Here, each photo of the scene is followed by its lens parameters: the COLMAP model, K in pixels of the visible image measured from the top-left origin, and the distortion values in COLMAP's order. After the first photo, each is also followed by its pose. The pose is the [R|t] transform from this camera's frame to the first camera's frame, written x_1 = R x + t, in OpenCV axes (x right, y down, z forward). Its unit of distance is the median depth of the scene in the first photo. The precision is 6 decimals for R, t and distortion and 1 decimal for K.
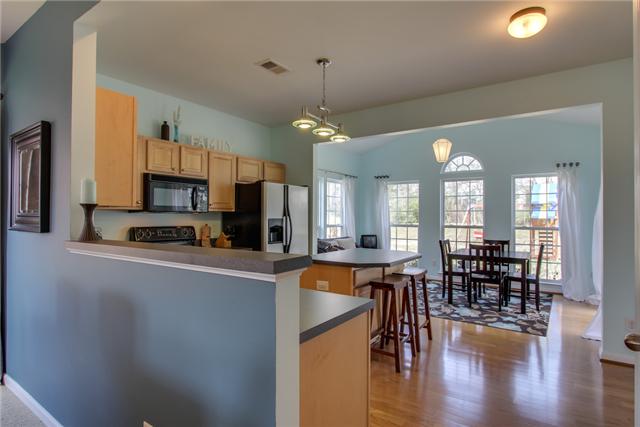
lens RADIAL K [[346.6, 0, 317.5], [0, 346.6, 213.5], [0, 0, 1]] dist [-0.002767, -0.000448]
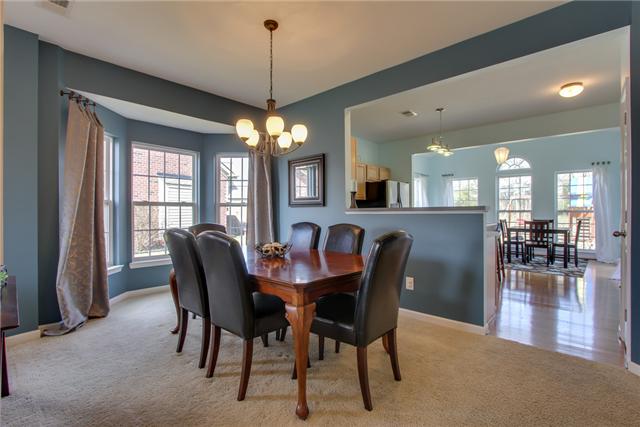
lens RADIAL K [[301.4, 0, 318.6], [0, 301.4, 212.0], [0, 0, 1]] dist [-0.009606, 0.000084]
pose [[0.990140, -0.007441, -0.139883, -0.200134], [0.009132, 0.999893, 0.011452, 0.025546], [0.139783, -0.012617, 0.990102, -0.303426]]
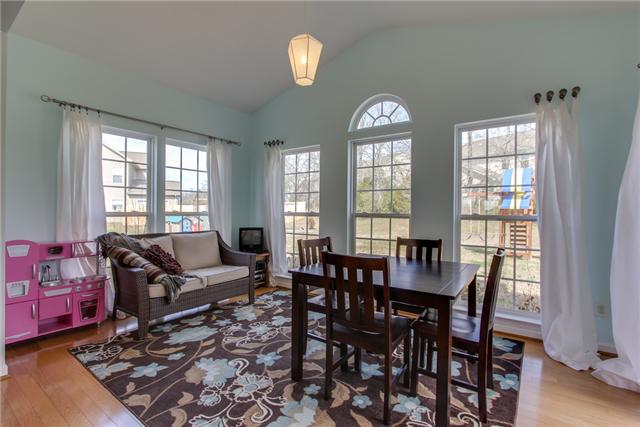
lens RADIAL K [[294.3, 0, 320.0], [0, 294.3, 213.5], [0, 0, 1]] dist [-0.012236, -0.000234]
pose [[0.999805, 0.004786, -0.019179, 0.381498], [-0.004504, 0.999882, 0.014698, 0.032430], [0.019247, -0.014609, 0.999708, 0.558418]]
